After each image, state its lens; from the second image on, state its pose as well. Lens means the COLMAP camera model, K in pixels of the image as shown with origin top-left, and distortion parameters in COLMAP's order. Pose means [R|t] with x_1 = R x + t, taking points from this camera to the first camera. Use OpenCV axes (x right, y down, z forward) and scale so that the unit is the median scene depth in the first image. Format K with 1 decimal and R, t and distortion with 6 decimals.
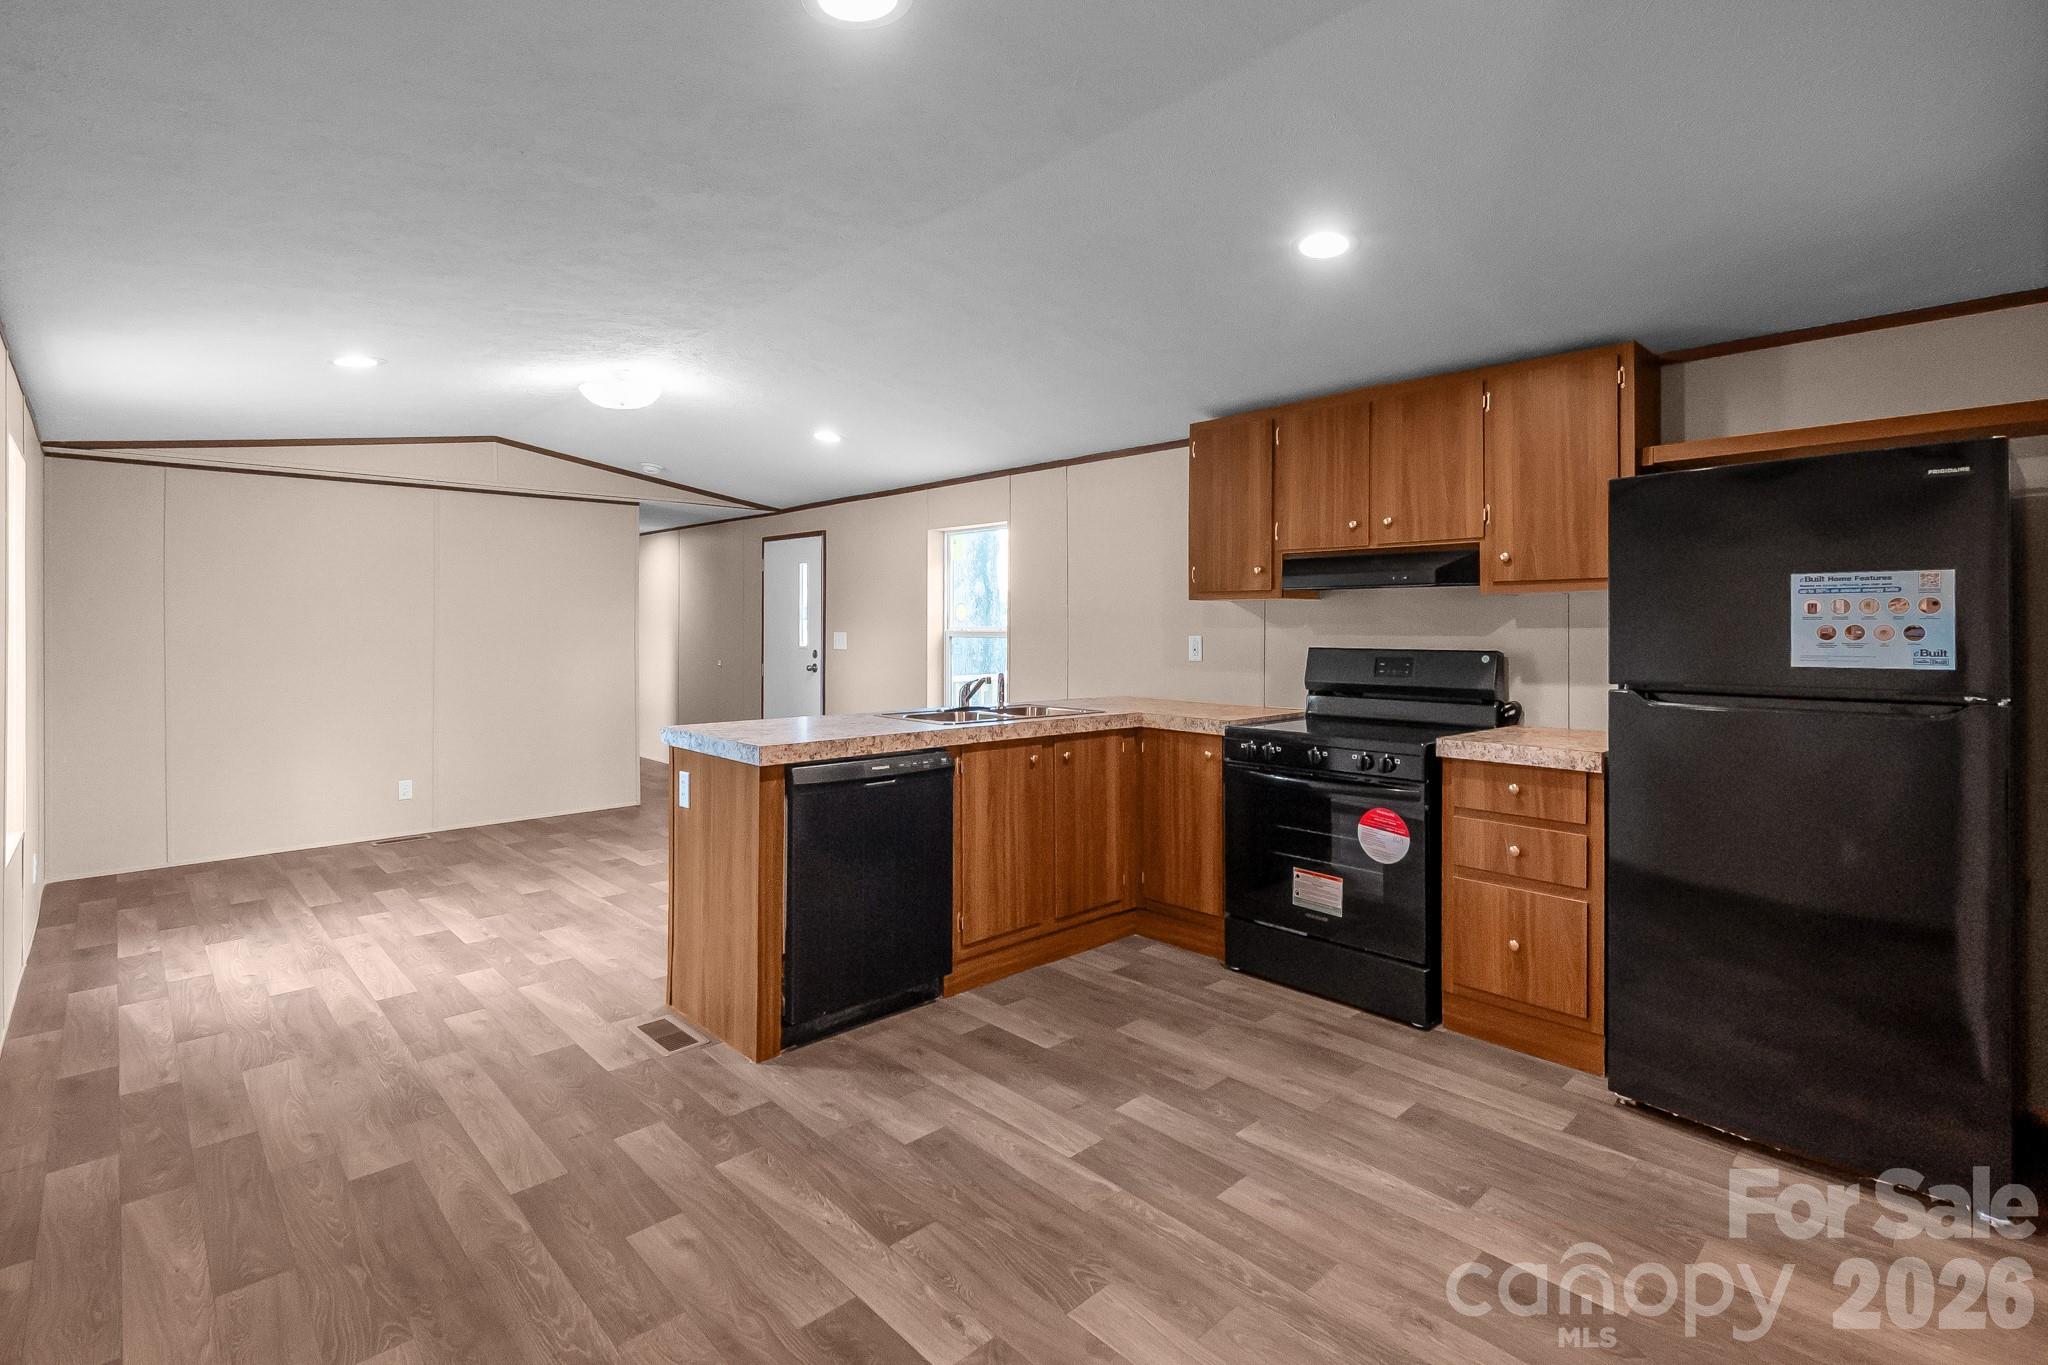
lens RADIAL K [[948.9, 0, 1043.9], [0, 948.9, 613.1], [0, 0, 1]] dist [0.007696, -0.002298]
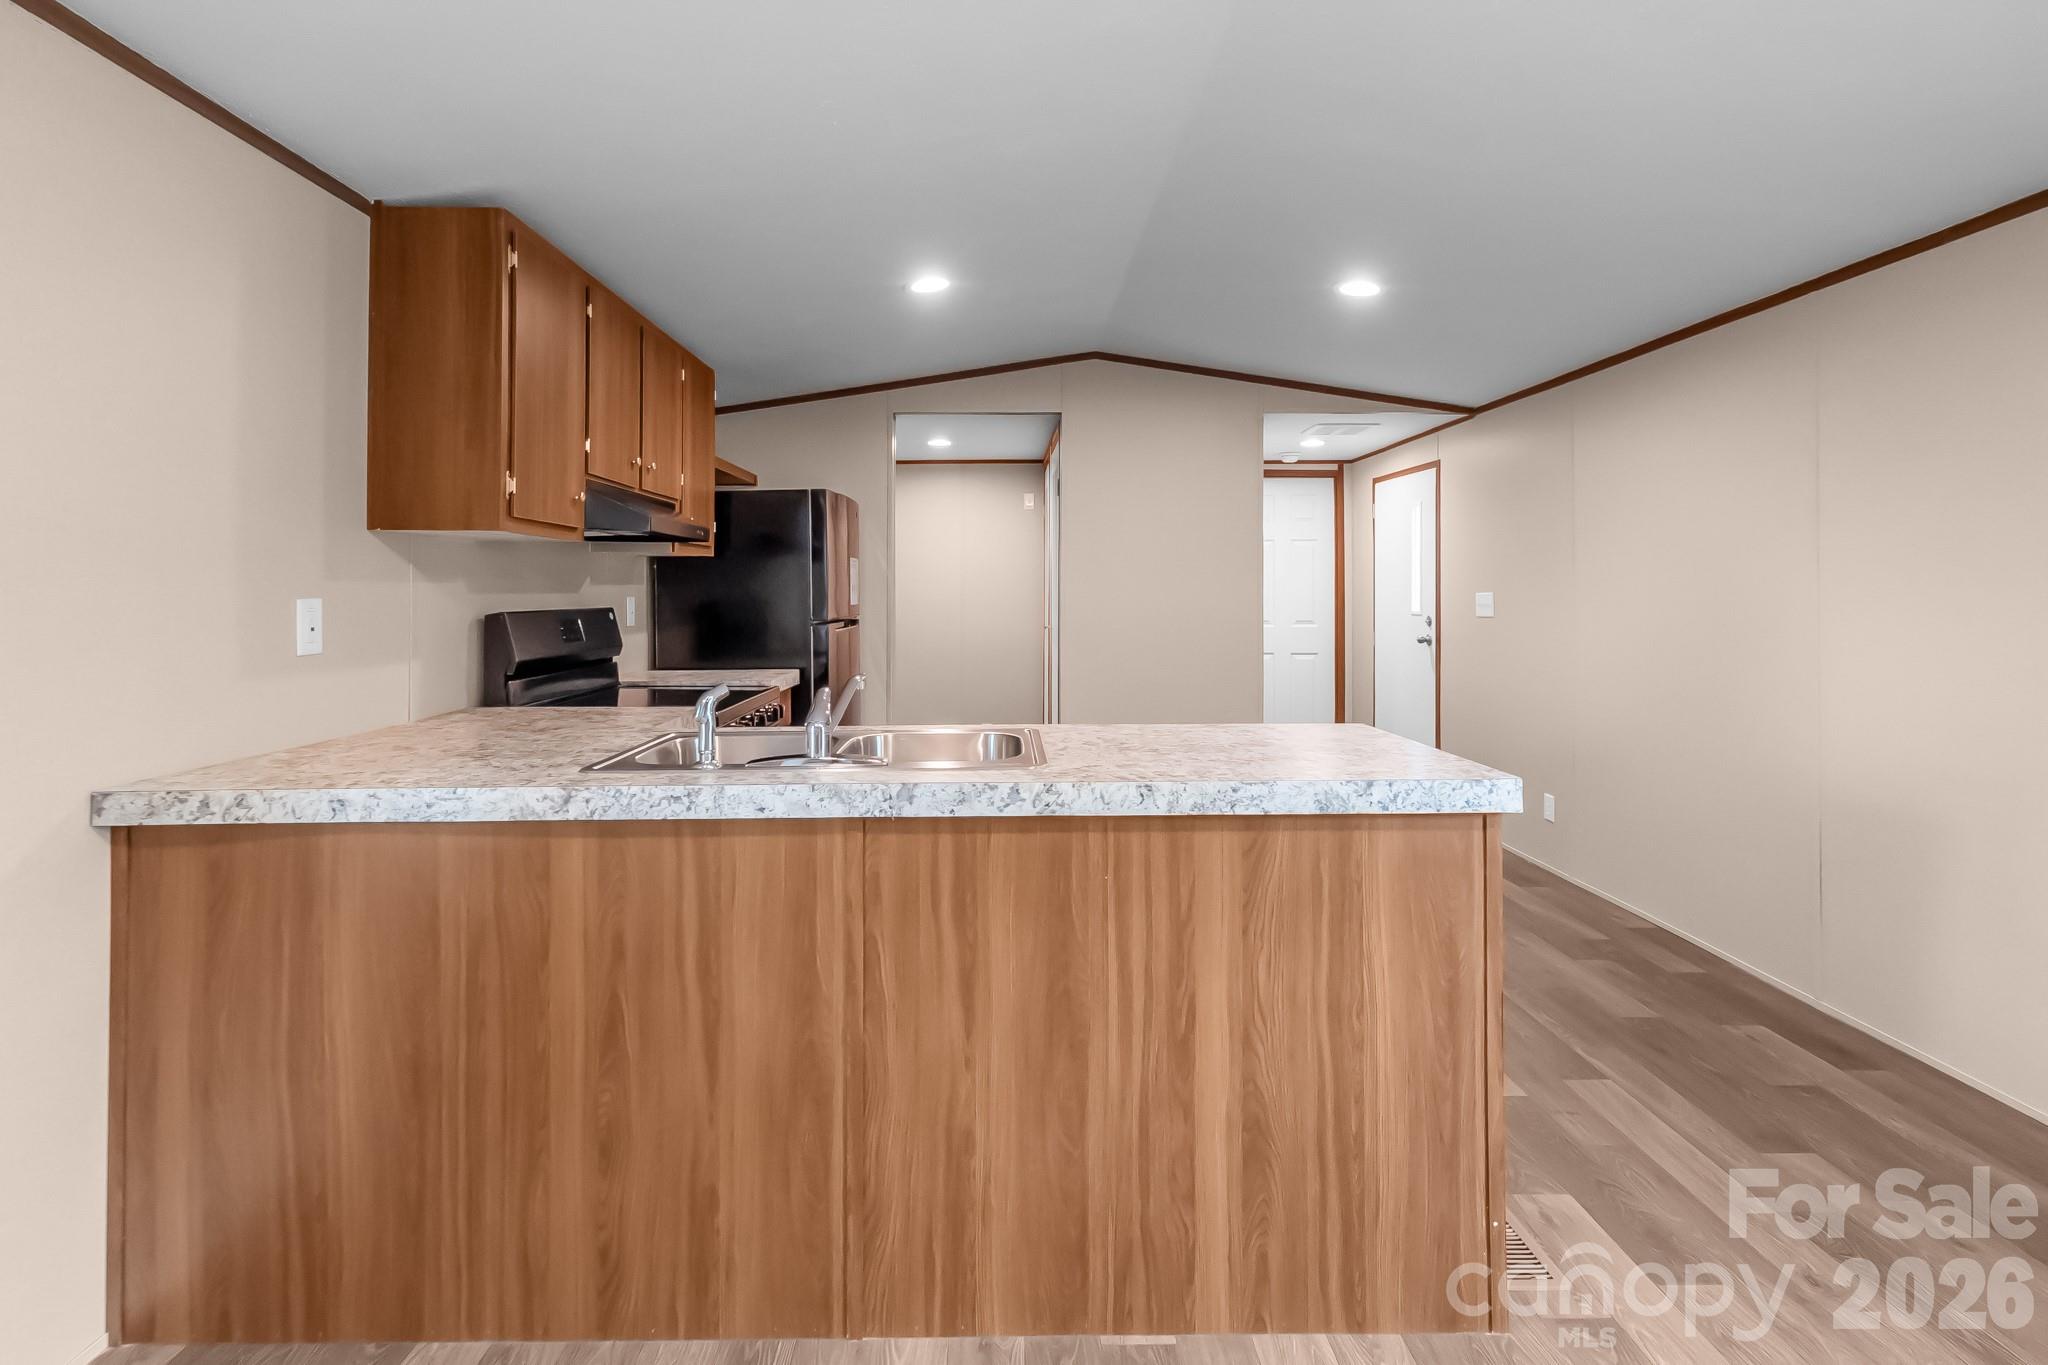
lens RADIAL K [[948.9, 0, 1015.4], [0, 948.9, 591.9], [0, 0, 1]] dist [0.007696, -0.002298]
pose [[-0.728560, 0.003380, 0.684974, -0.428154], [-0.004115, 0.999948, -0.009311, 0.024842], [-0.684970, -0.009602, -0.728508, 1.194569]]
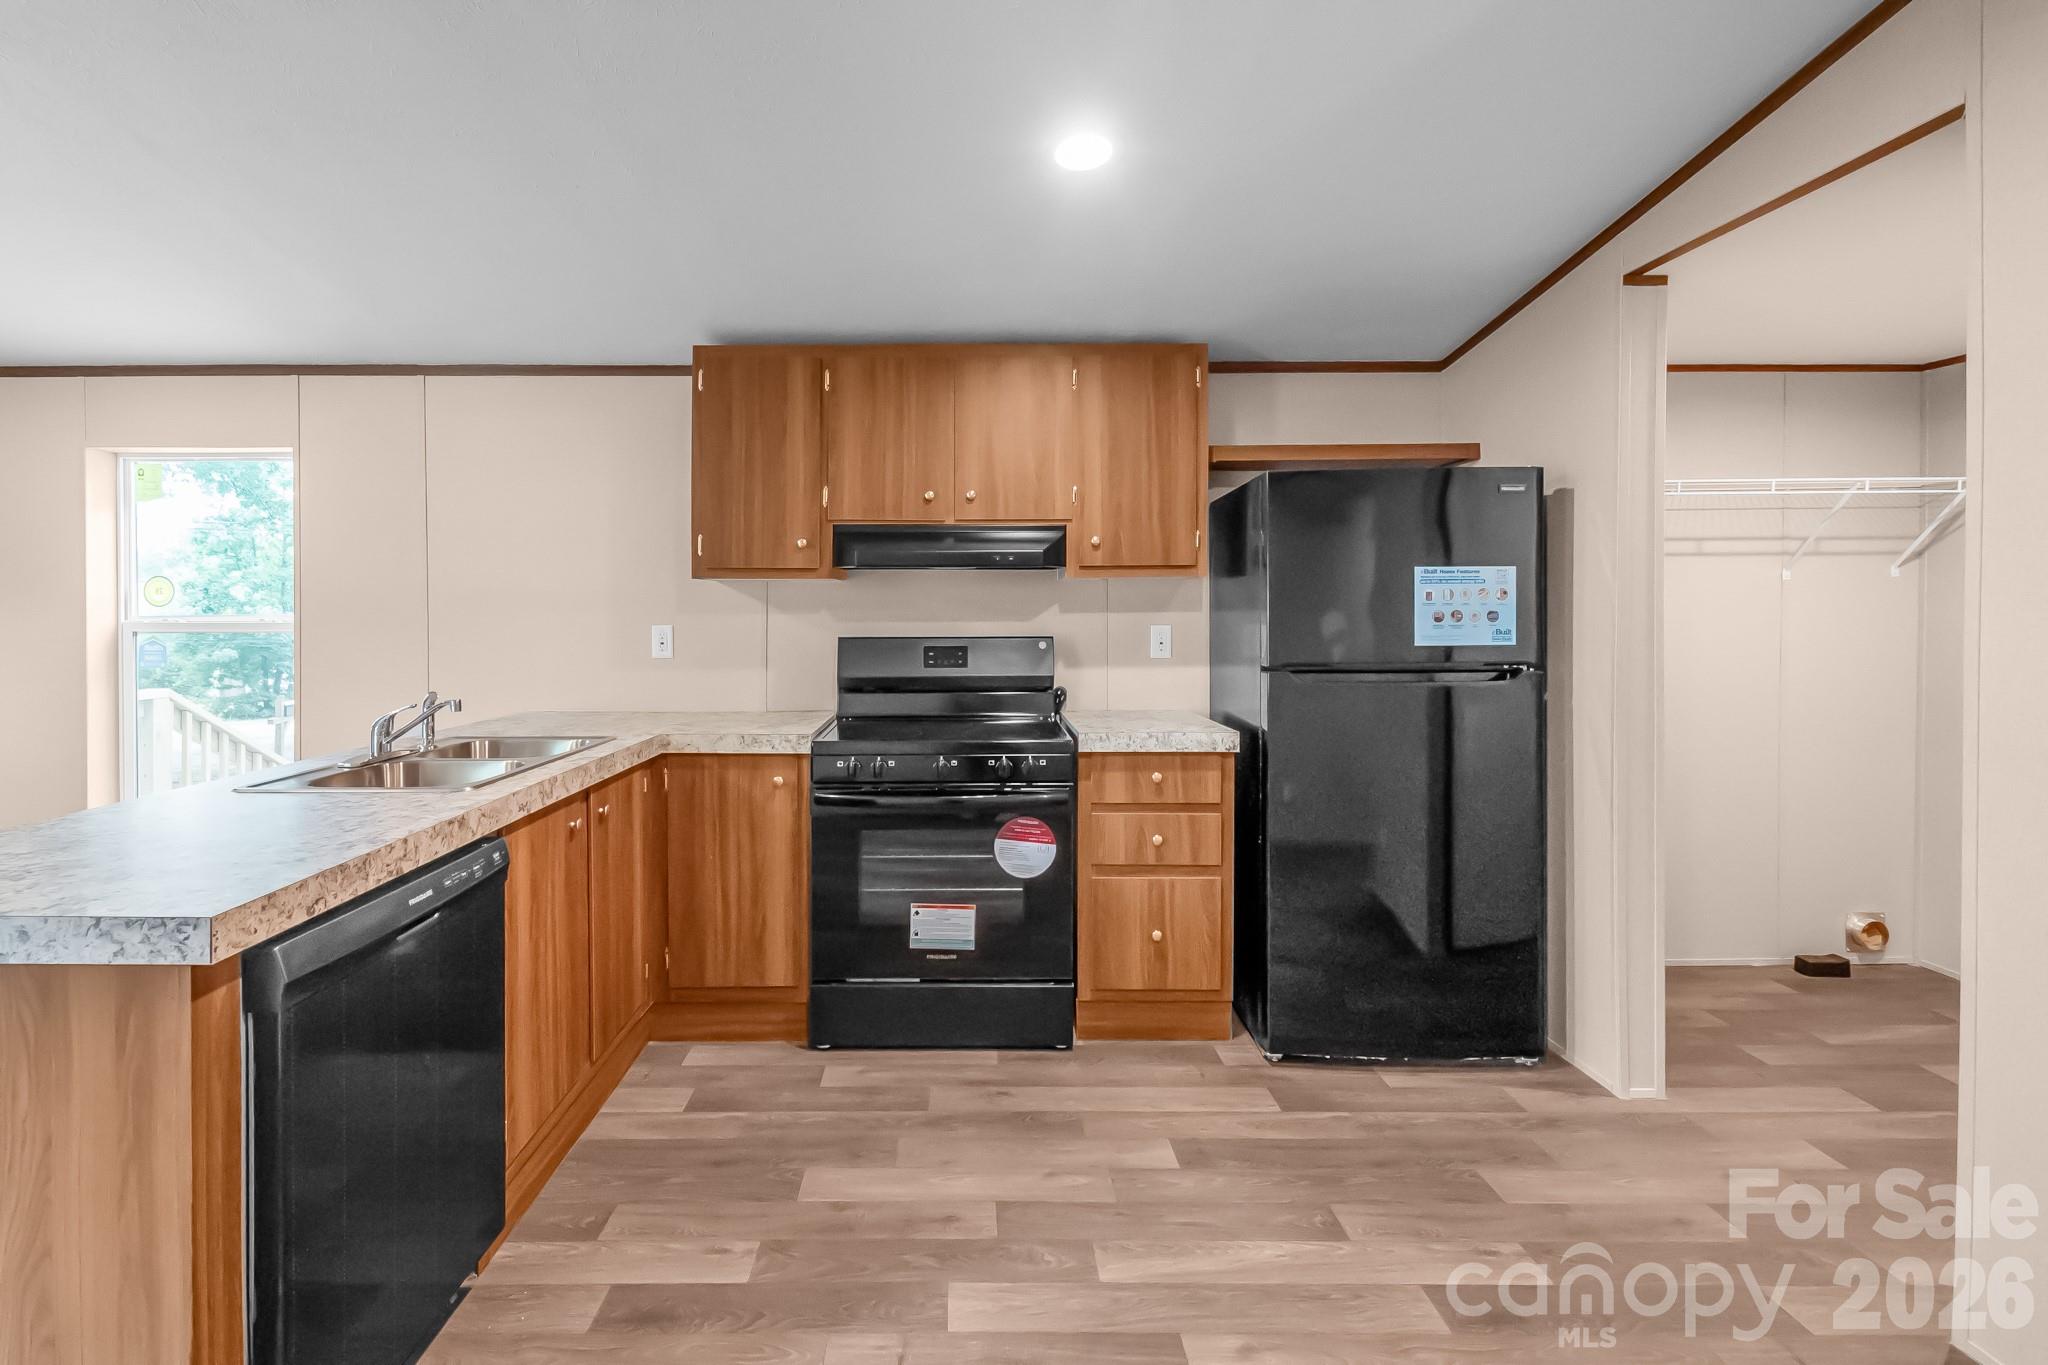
lens RADIAL K [[948.9, 0, 963.6], [0, 948.9, 611.3], [0, 0, 1]] dist [0.007696, -0.002298]
pose [[0.699135, -0.005499, 0.714969, -0.369942], [-0.005954, 0.999891, 0.013512, 0.001182], [-0.714965, -0.013703, 0.699026, 0.487906]]
